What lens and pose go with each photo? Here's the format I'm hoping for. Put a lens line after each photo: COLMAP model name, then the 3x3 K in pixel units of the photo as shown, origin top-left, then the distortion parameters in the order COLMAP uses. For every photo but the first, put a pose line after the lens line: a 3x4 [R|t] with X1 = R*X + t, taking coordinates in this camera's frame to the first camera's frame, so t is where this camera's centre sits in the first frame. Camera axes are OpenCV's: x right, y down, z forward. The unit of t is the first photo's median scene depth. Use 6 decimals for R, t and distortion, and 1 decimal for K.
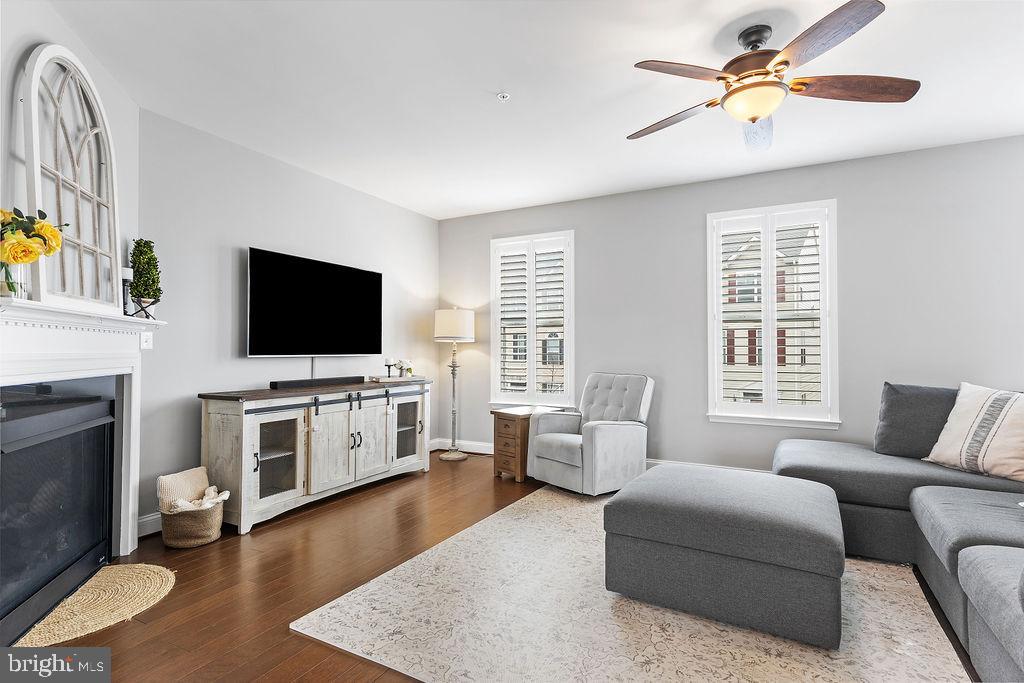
lens RADIAL K [[512.0, 0, 505.9], [0, 512.0, 333.1], [0, 0, 1]] dist [0.008825, -0.001321]
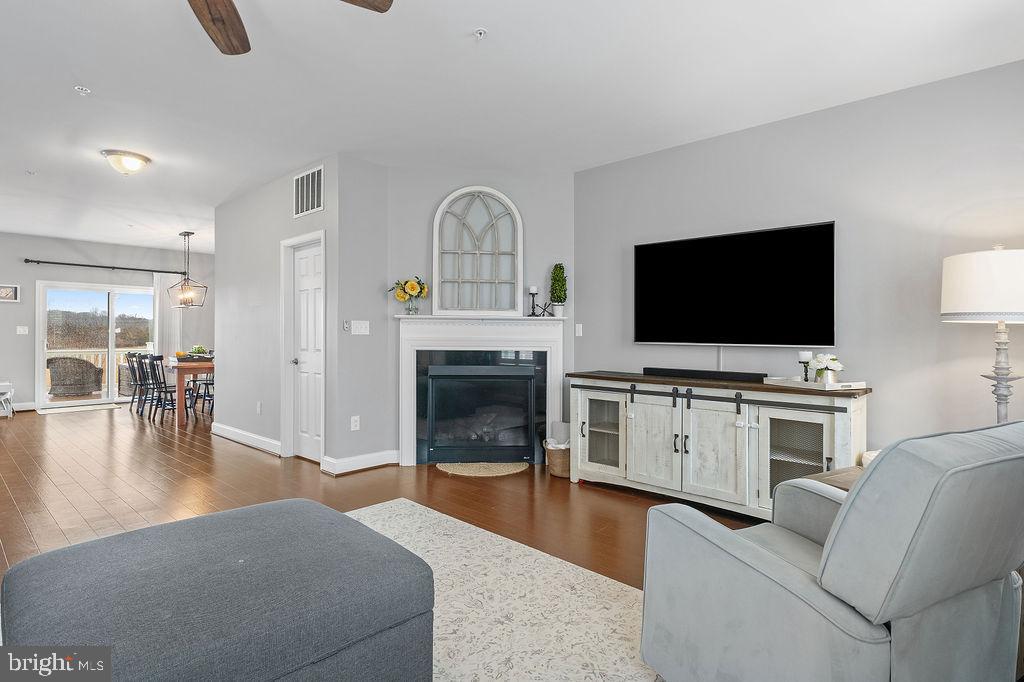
lens RADIAL K [[512.0, 0, 526.7], [0, 512.0, 329.6], [0, 0, 1]] dist [0.008825, -0.001321]
pose [[-0.227869, -0.016437, -0.973553, 0.600333], [0.020614, 0.999552, -0.021701, 0.032539], [0.973473, -0.025014, -0.227428, 0.951369]]
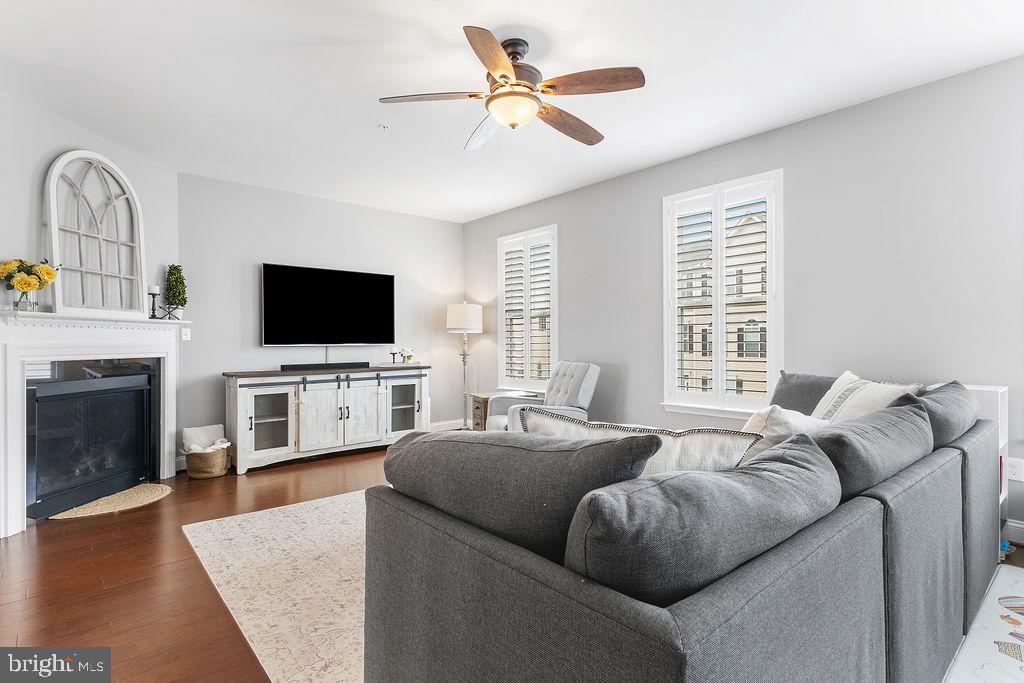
lens RADIAL K [[512.0, 0, 503.0], [0, 512.0, 335.2], [0, 0, 1]] dist [0.008825, -0.001321]
pose [[0.933770, -0.011527, -0.357688, 0.515736], [0.019012, 0.999668, 0.017416, 0.006120], [0.357369, -0.023063, 0.933679, -0.019369]]
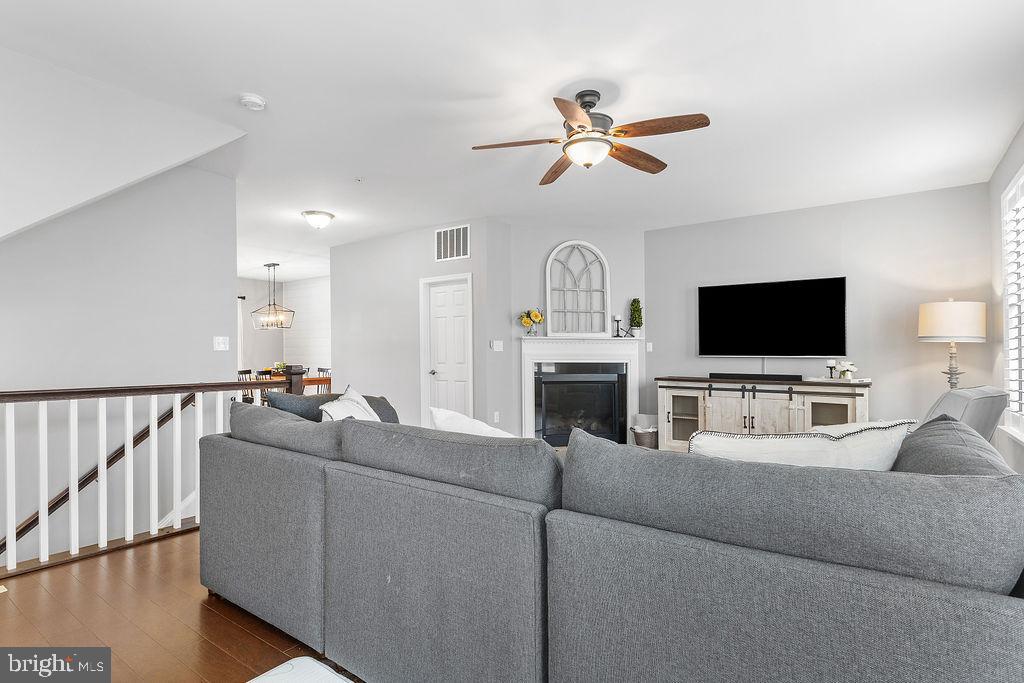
lens RADIAL K [[512.0, 0, 510.9], [0, 512.0, 347.9], [0, 0, 1]] dist [0.008825, -0.001321]
pose [[-0.128089, -0.015850, -0.991636, 1.062254], [0.026072, 0.999473, -0.019342, 0.032563], [0.991420, -0.028331, -0.127608, 0.580665]]
